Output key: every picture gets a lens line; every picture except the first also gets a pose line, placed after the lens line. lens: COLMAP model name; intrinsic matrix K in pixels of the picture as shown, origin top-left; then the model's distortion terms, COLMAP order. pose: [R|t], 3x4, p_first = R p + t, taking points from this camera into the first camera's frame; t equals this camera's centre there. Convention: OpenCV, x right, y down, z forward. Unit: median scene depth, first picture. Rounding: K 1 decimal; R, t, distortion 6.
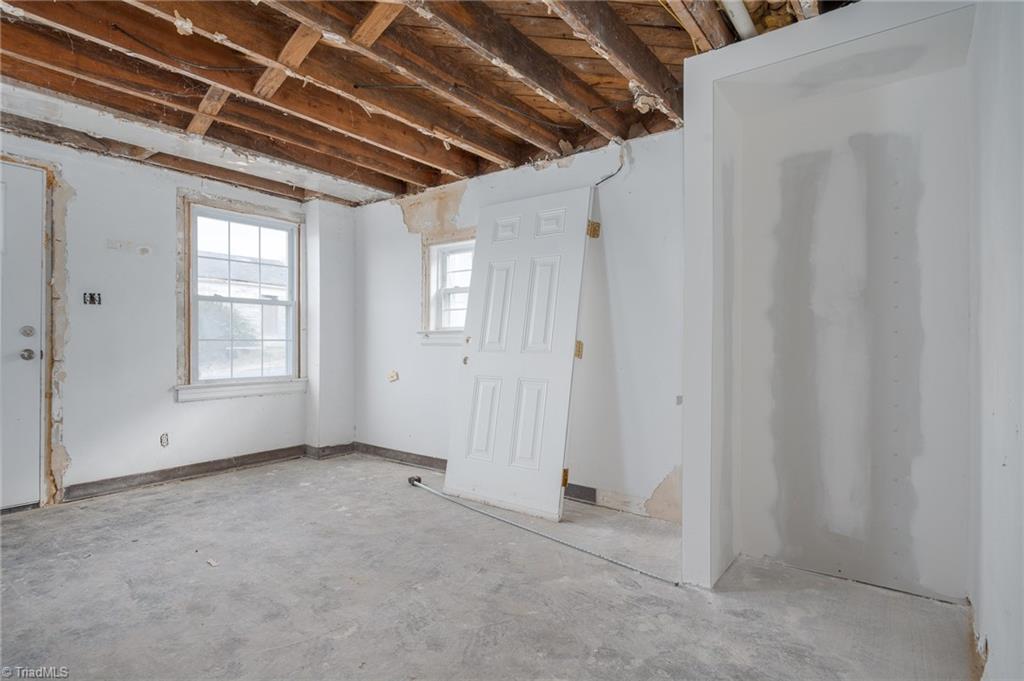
lens RADIAL K [[524.6, 0, 512.4], [0, 524.6, 341.6], [0, 0, 1]] dist [-0.008838, 0.003855]
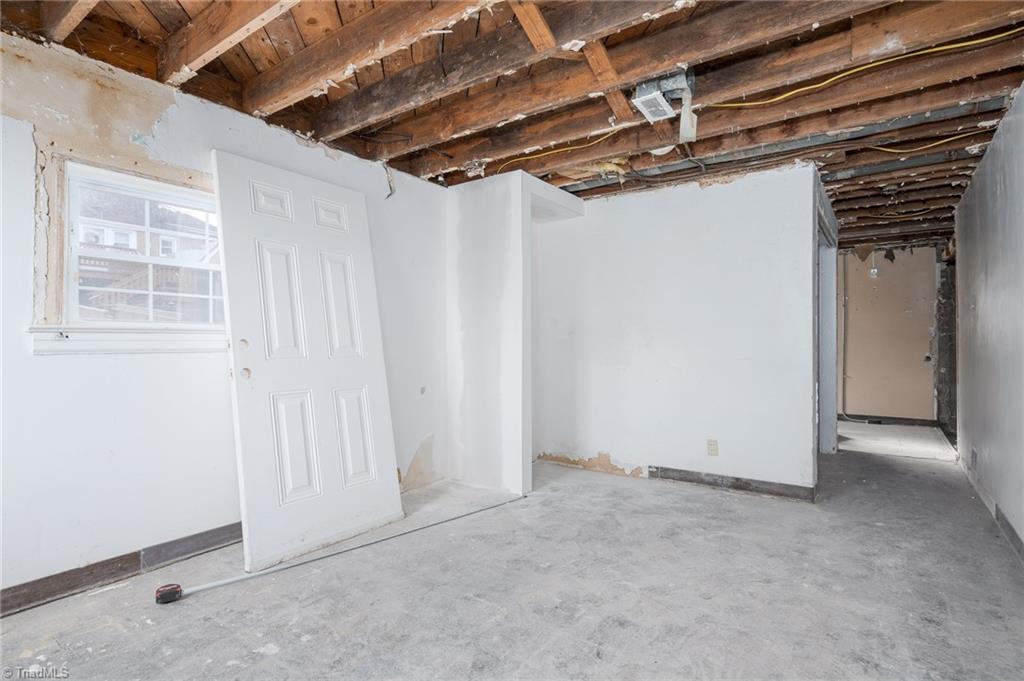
lens RADIAL K [[506.6, 0, 513.6], [0, 506.6, 341.4], [0, 0, 1]] dist [-0.007213, 0.005173]
pose [[-0.028976, 0.000662, 0.999580, -1.115272], [-0.002272, 0.999997, -0.000729, -0.010177], [-0.999578, -0.002292, -0.028975, 0.970487]]
